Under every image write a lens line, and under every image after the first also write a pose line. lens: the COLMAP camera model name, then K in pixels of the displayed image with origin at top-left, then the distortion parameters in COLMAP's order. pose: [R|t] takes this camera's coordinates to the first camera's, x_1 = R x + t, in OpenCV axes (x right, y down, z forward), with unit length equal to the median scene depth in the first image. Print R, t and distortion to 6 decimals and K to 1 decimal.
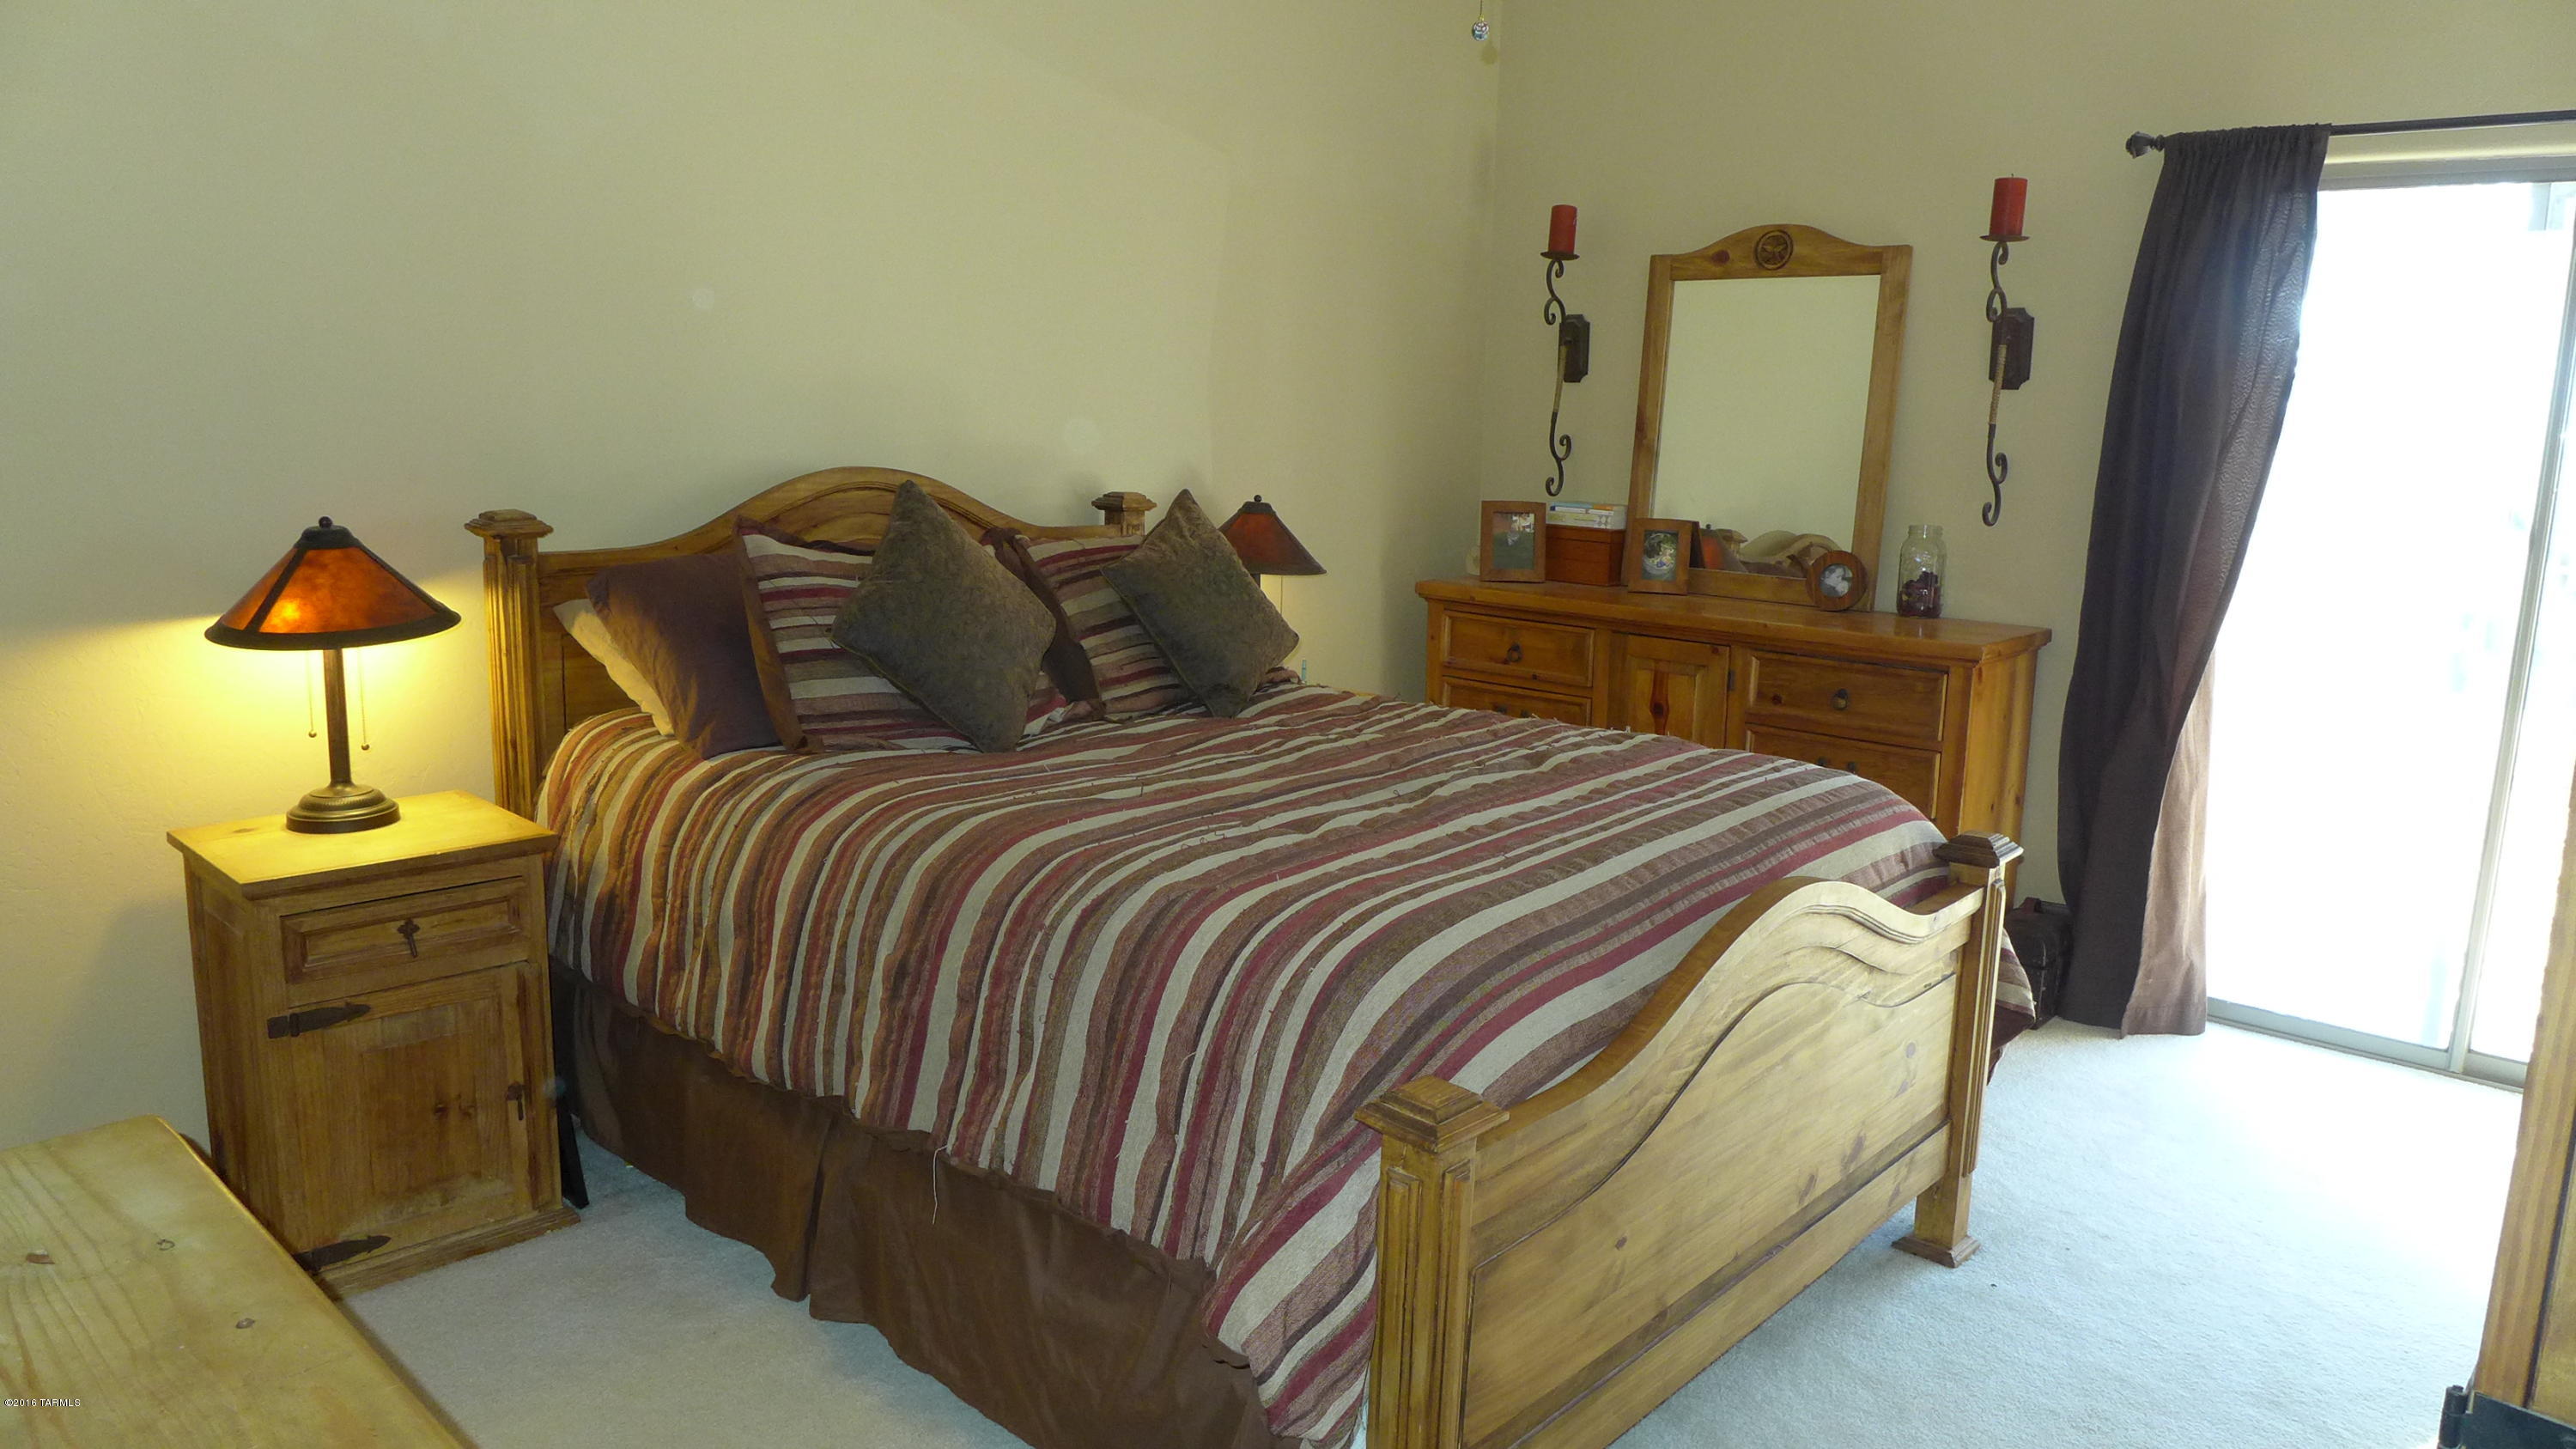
lens RADIAL K [[1695.7, 0, 1282.8], [0, 1695.7, 724.9], [0, 0, 1]] dist [-0.058493, 0.017296]
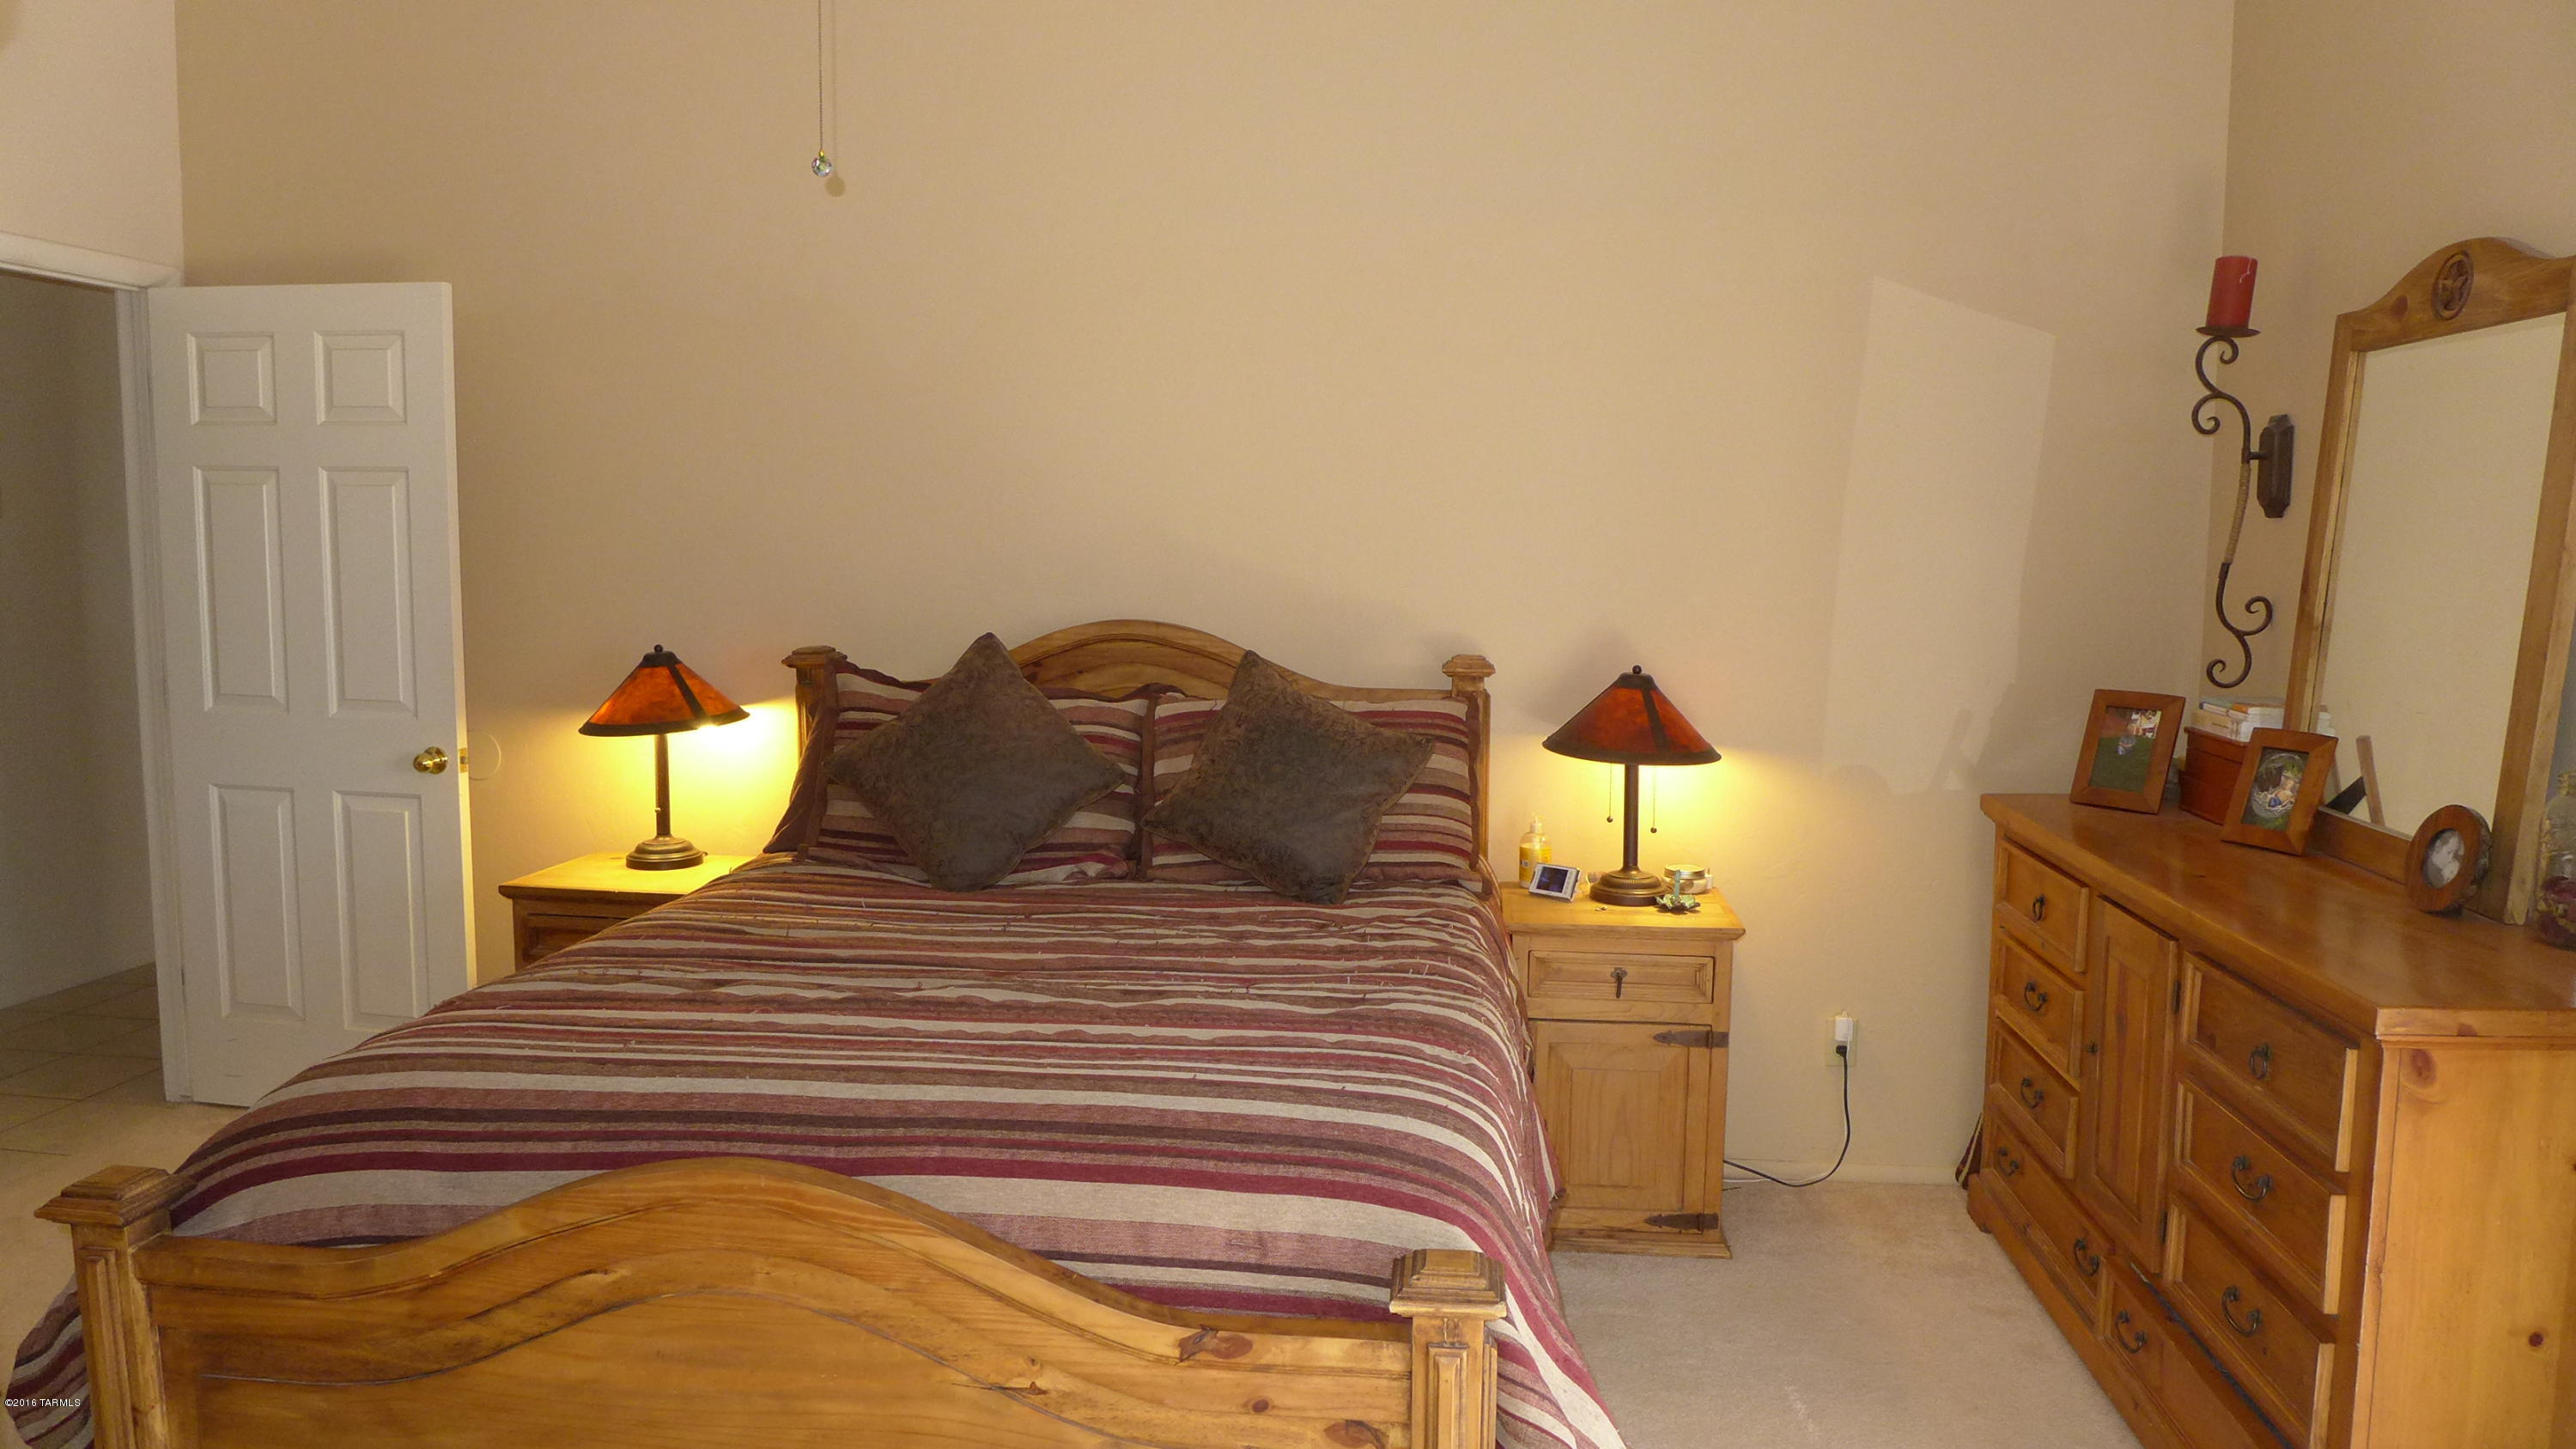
lens RADIAL K [[1695.7, 0, 1284.7], [0, 1695.7, 718.5], [0, 0, 1]] dist [-0.058493, 0.017296]
pose [[0.579123, 0.067847, -0.812412, 0.548325], [-0.139355, 0.990102, -0.016652, -0.069546], [0.803242, 0.122857, 0.582846, 0.367815]]
